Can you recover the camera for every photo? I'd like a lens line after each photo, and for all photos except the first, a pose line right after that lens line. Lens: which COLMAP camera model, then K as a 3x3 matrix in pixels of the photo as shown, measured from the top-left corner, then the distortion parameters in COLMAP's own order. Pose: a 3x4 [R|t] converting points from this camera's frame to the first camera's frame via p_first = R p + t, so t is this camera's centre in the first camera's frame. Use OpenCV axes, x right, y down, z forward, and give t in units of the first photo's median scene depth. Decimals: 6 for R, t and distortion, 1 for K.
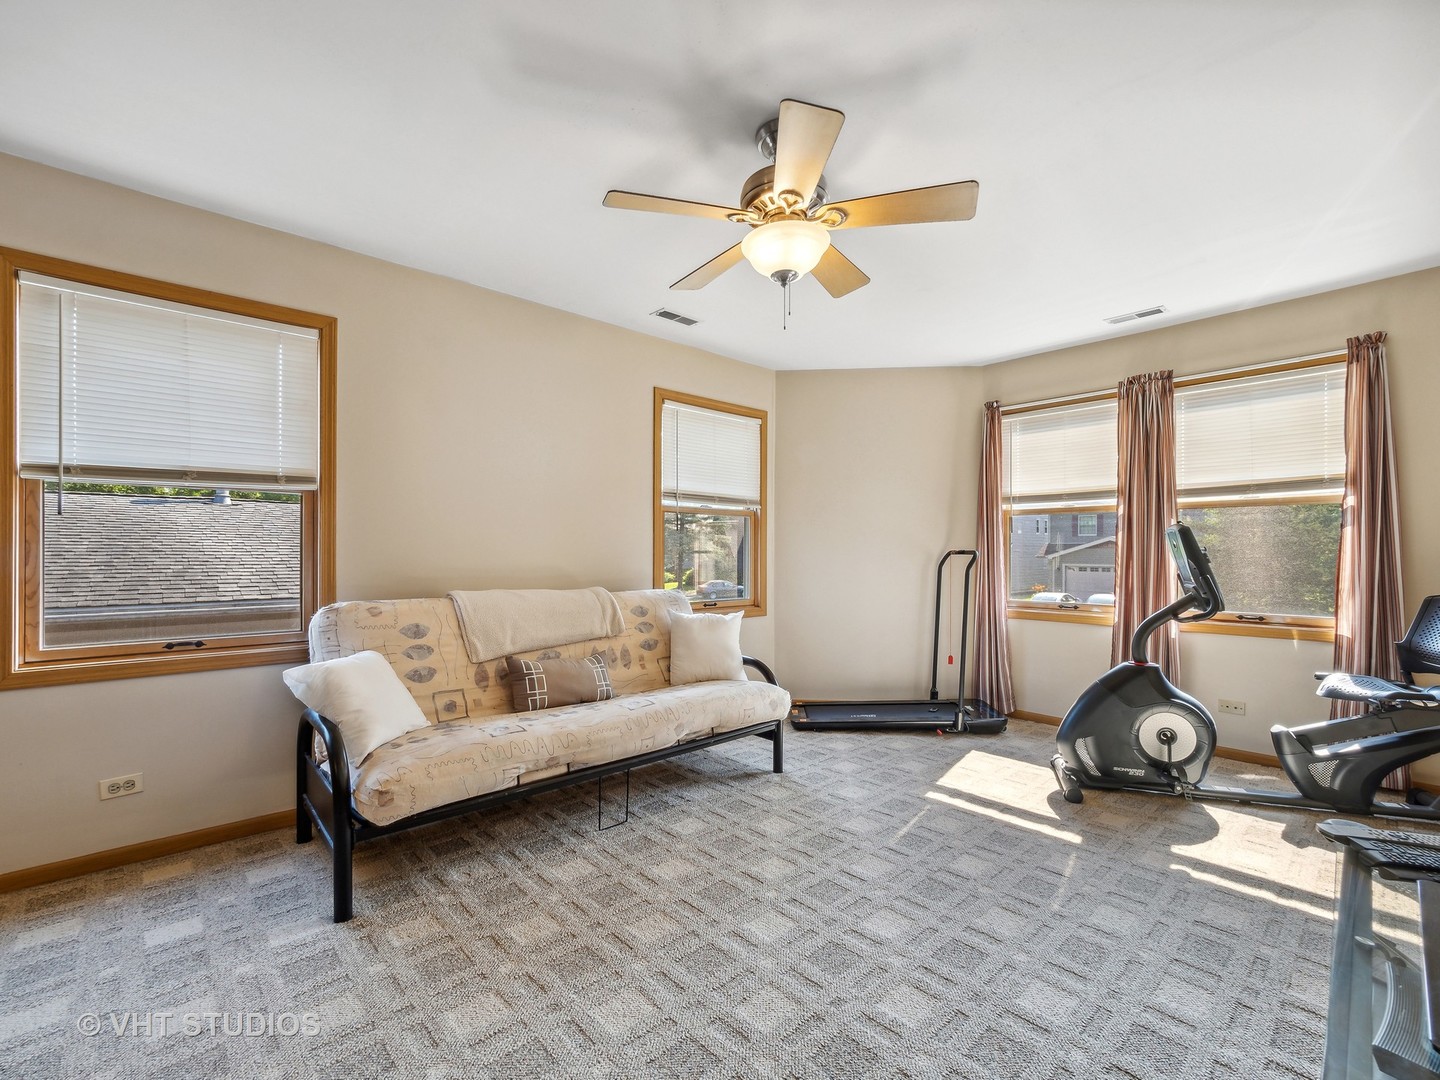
lens RADIAL K [[635.9, 0, 714.9], [0, 635.9, 536.3], [0, 0, 1]] dist [-0.002934, -0.000371]
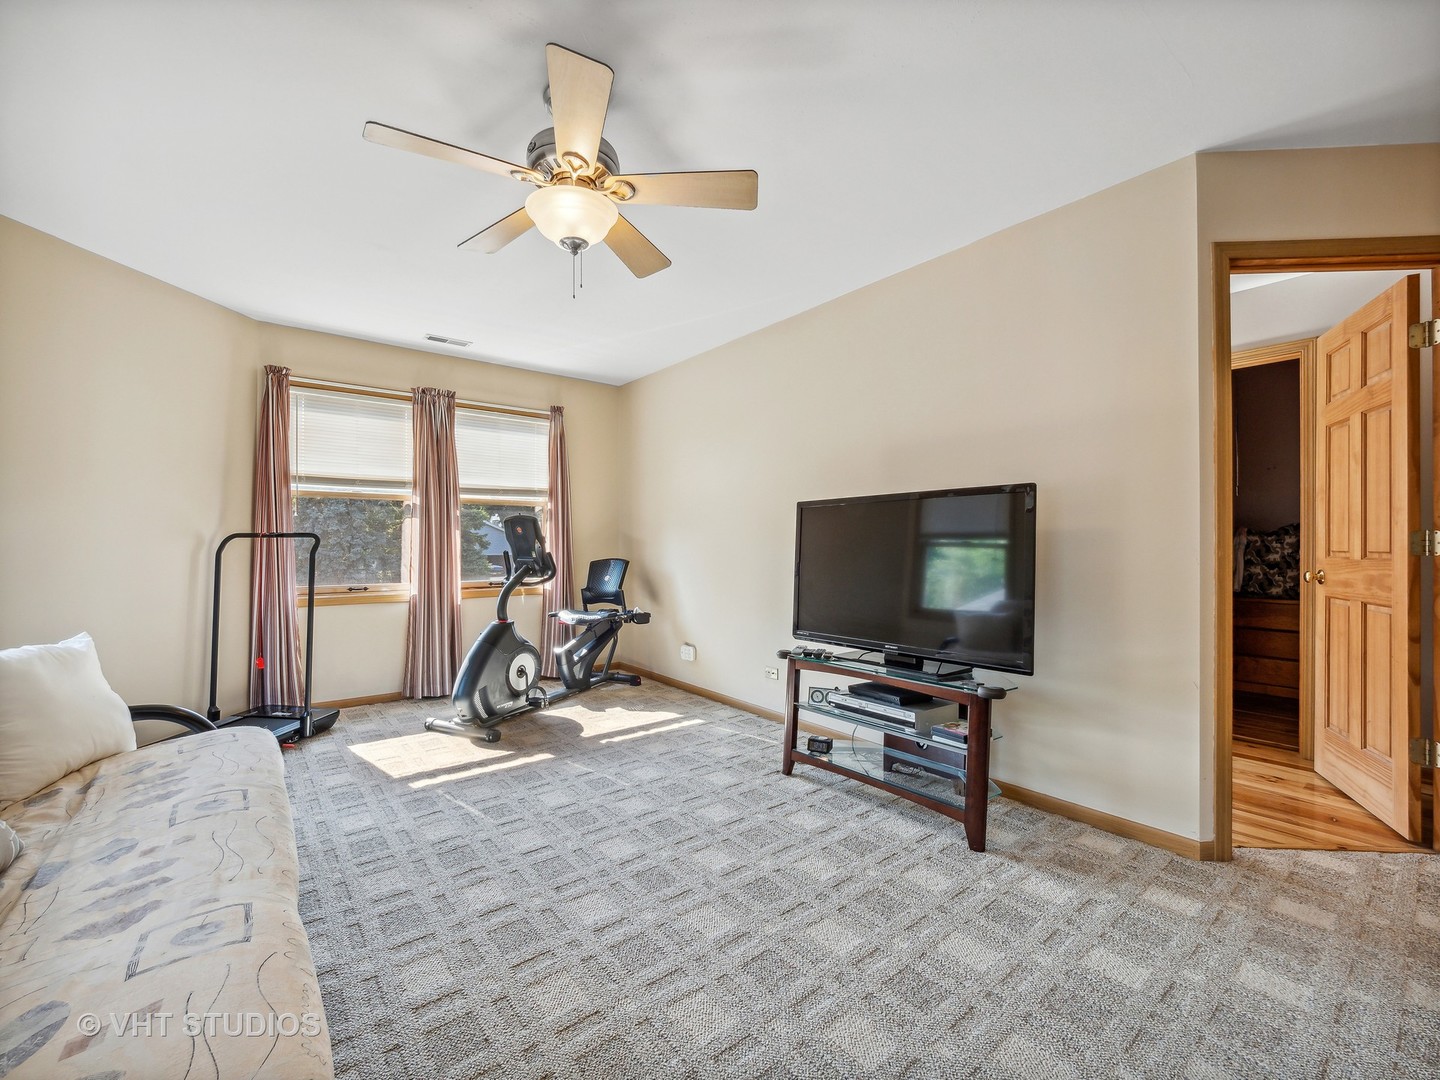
lens RADIAL K [[619.3, 0, 708.1], [0, 619.3, 518.8], [0, 0, 1]] dist [-0.002364, -0.000464]
pose [[0.067022, 0.038868, 0.996994, -0.554592], [-0.025320, 0.998985, -0.037243, 0.027351], [-0.997430, -0.022747, 0.067938, 0.486710]]
